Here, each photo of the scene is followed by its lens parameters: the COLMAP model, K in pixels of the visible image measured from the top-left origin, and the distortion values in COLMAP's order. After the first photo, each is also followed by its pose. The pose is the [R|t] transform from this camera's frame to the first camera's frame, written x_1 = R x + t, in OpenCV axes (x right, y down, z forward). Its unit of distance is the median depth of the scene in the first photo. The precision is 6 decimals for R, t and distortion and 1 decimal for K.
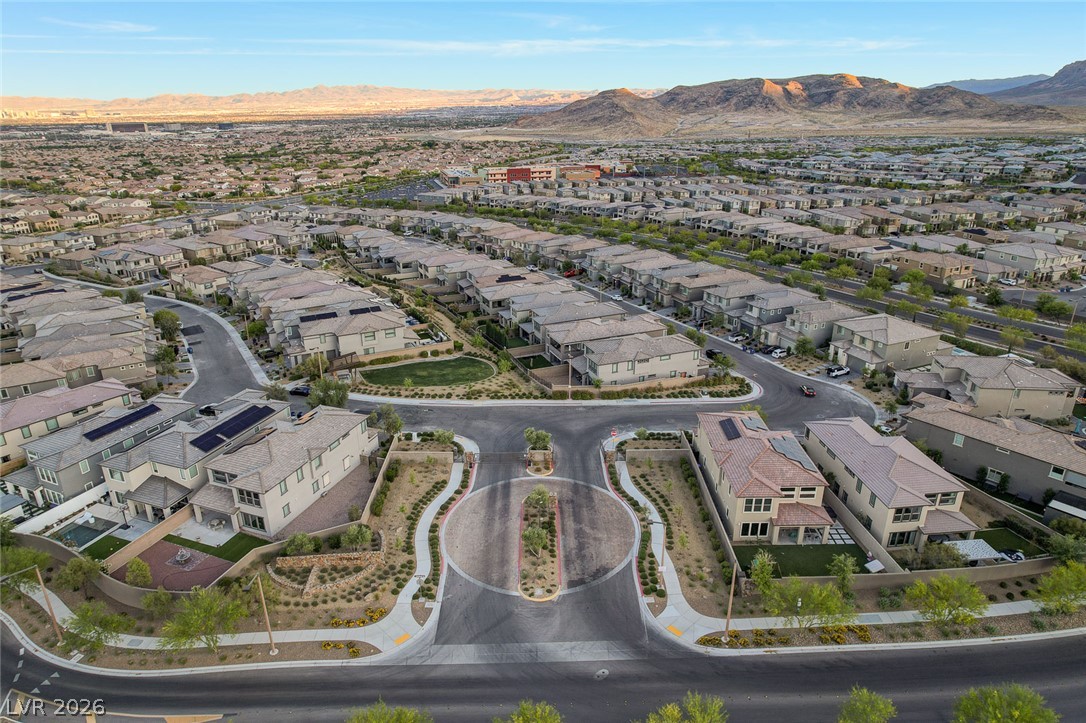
lens RADIAL K [[691.2, 0, 547.3], [0, 691.2, 358.2], [0, 0, 1]] dist [-0.080207, 0.071092]
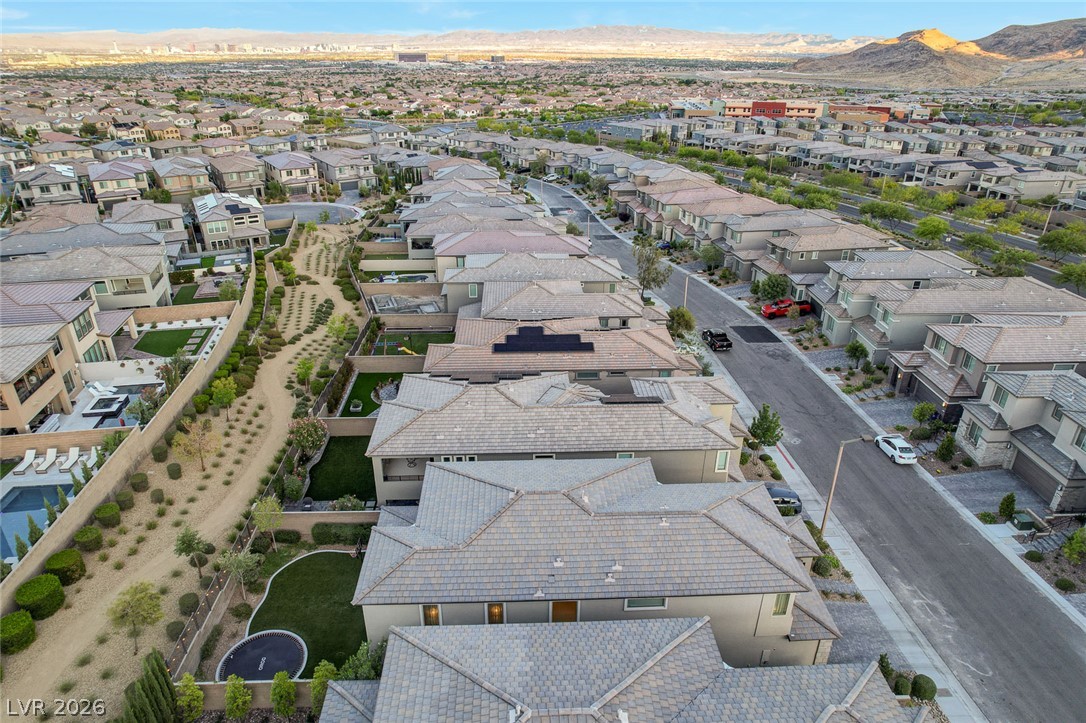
lens RADIAL K [[691.2, 0, 547.3], [0, 691.2, 358.2], [0, 0, 1]] dist [-0.080207, 0.071092]
pose [[0.931693, 0.163962, -0.324137, 0.028355], [-0.139943, 0.985471, 0.096241, -0.077182], [0.335207, -0.044306, 0.941102, 0.391353]]
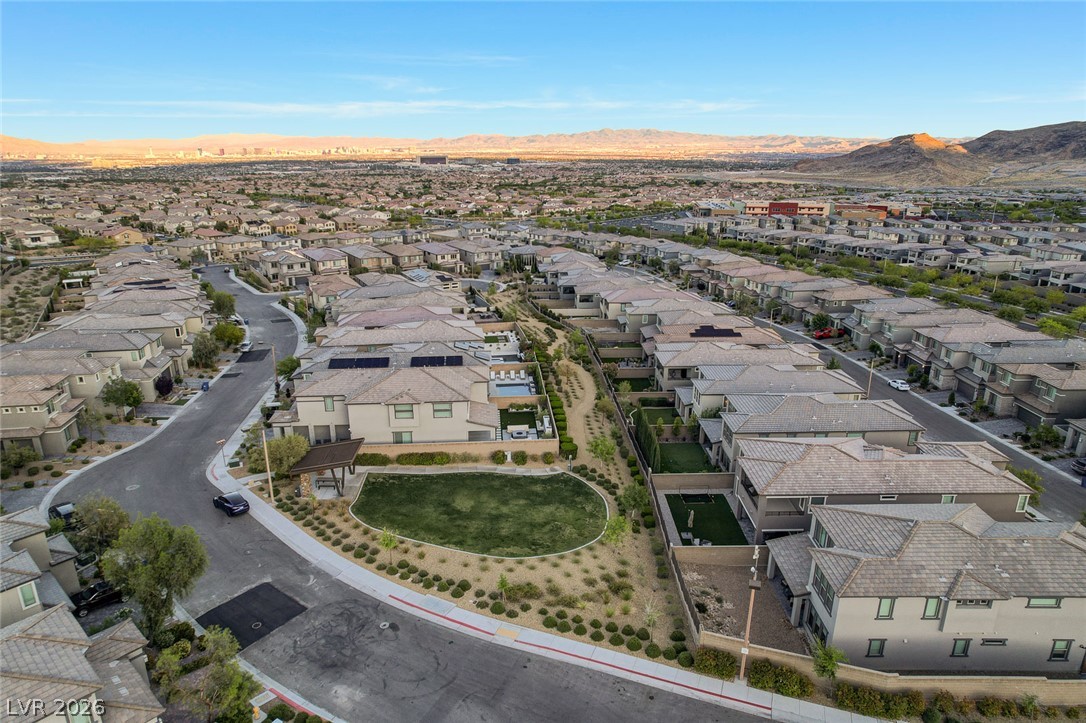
lens RADIAL K [[691.2, 0, 547.3], [0, 691.2, 358.2], [0, 0, 1]] dist [-0.080207, 0.071092]
pose [[0.927690, 0.119126, -0.353836, 0.015047], [-0.139714, 0.989638, -0.033122, -0.028687], [0.346223, 0.080163, 0.934721, 0.209722]]
